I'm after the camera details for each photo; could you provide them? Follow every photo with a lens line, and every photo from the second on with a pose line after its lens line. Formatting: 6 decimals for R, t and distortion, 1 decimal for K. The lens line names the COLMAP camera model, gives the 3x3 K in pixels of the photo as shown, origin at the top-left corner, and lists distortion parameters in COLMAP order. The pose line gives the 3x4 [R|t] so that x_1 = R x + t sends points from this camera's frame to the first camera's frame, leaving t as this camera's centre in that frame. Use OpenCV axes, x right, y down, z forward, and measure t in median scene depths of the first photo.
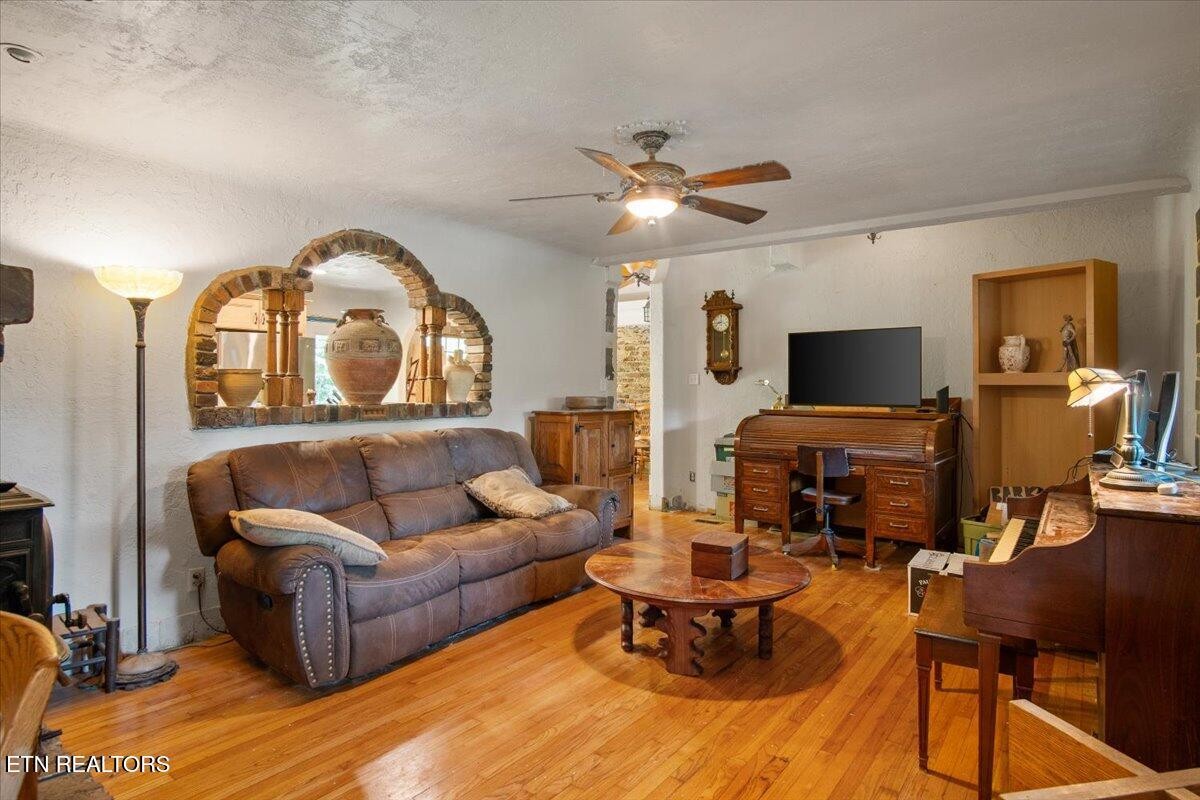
lens RADIAL K [[650.7, 0, 604.9], [0, 650.7, 395.3], [0, 0, 1]] dist [-0.003141, -0.002974]
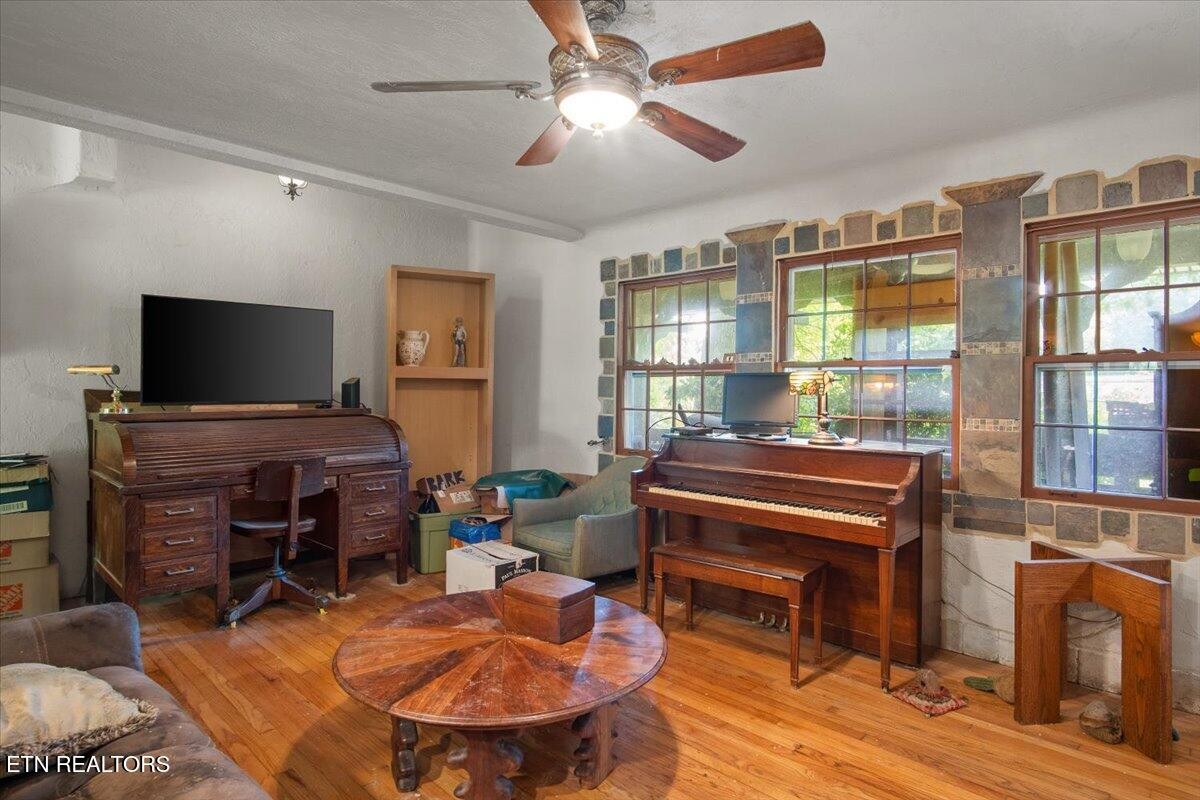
lens RADIAL K [[650.7, 0, 605.7], [0, 650.7, 392.7], [0, 0, 1]] dist [-0.003141, -0.002974]
pose [[0.115630, -0.014064, 0.993193, -0.367406], [0.005287, 0.999894, 0.013544, -0.004905], [-0.993278, 0.003684, 0.115692, 0.567755]]
